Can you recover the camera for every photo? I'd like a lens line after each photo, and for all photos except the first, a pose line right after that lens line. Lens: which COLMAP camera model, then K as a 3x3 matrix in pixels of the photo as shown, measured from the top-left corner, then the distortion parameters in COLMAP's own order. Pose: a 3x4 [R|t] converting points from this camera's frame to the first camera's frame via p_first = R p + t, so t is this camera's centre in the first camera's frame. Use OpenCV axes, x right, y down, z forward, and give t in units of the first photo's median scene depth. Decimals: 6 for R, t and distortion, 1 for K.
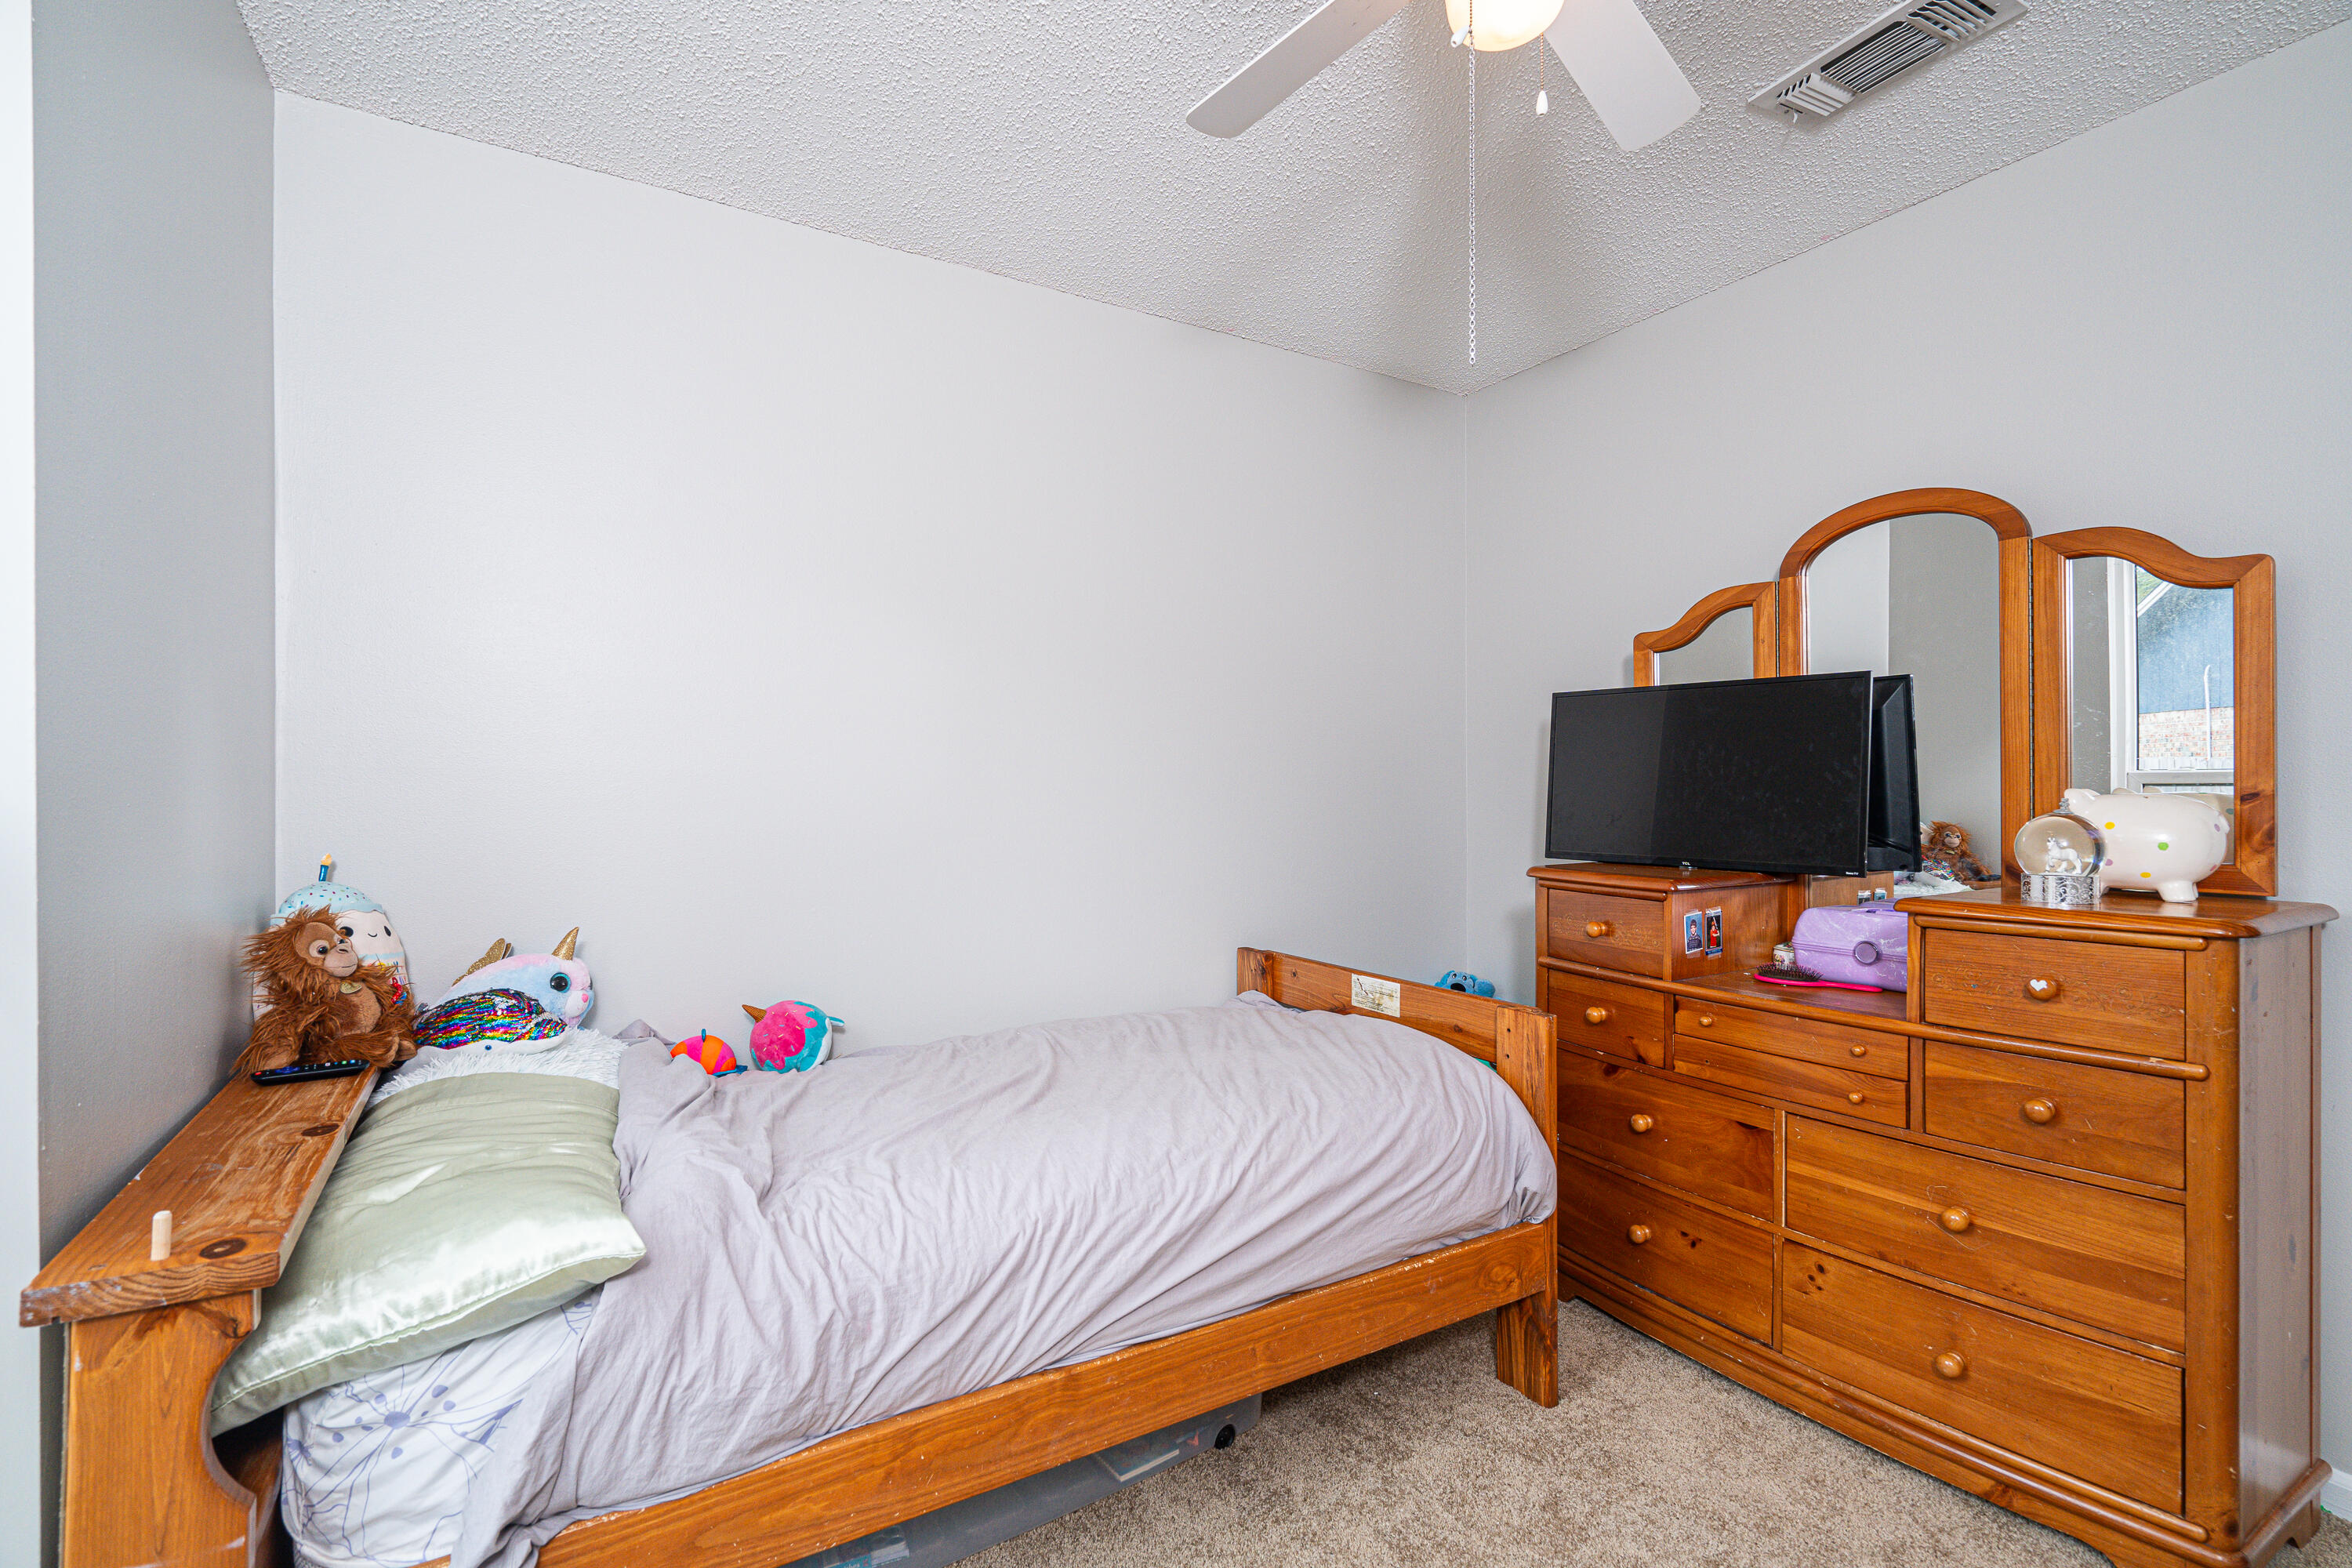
lens RADIAL K [[1072.4, 0, 1163.8], [0, 1072.4, 807.4], [0, 0, 1]] dist [-0.002052, -0.000048]
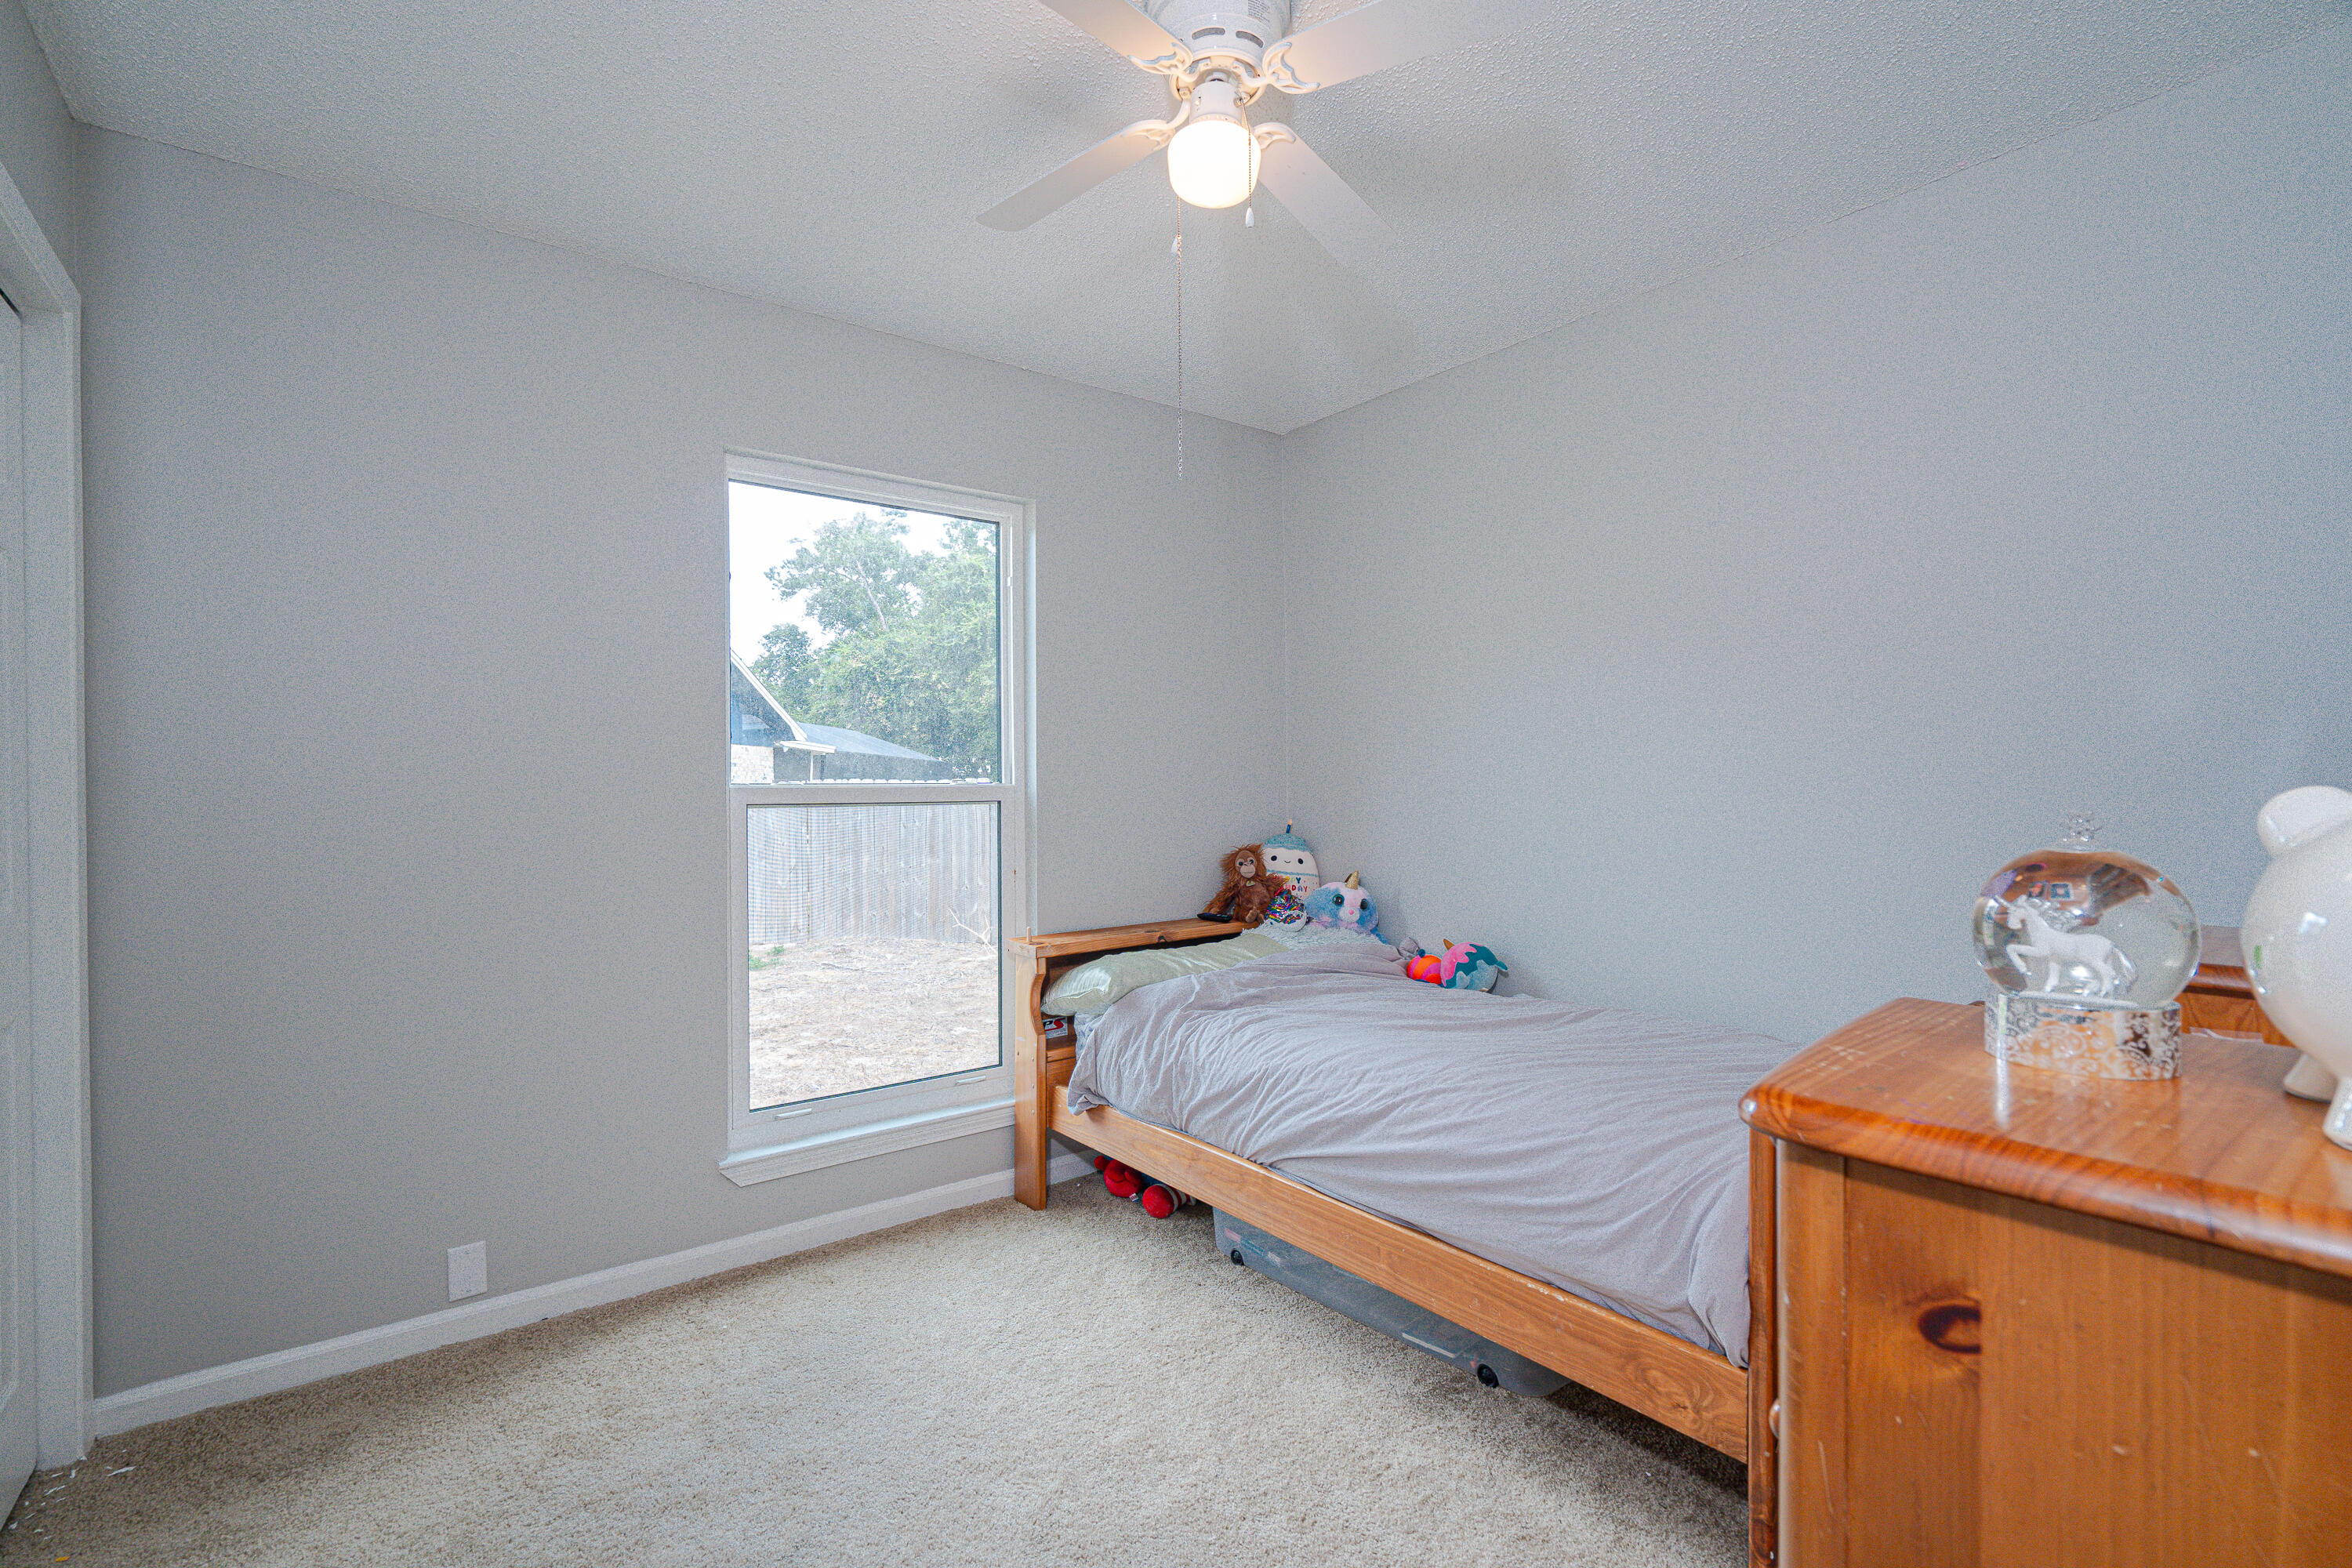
lens RADIAL K [[1072.4, 0, 1163.8], [0, 1072.4, 807.4], [0, 0, 1]] dist [-0.002052, -0.000048]
pose [[0.093349, 0.019768, -0.995437, 1.236222], [-0.001592, 0.999805, 0.019705, -0.015925], [0.995632, -0.000255, 0.093362, 0.634953]]
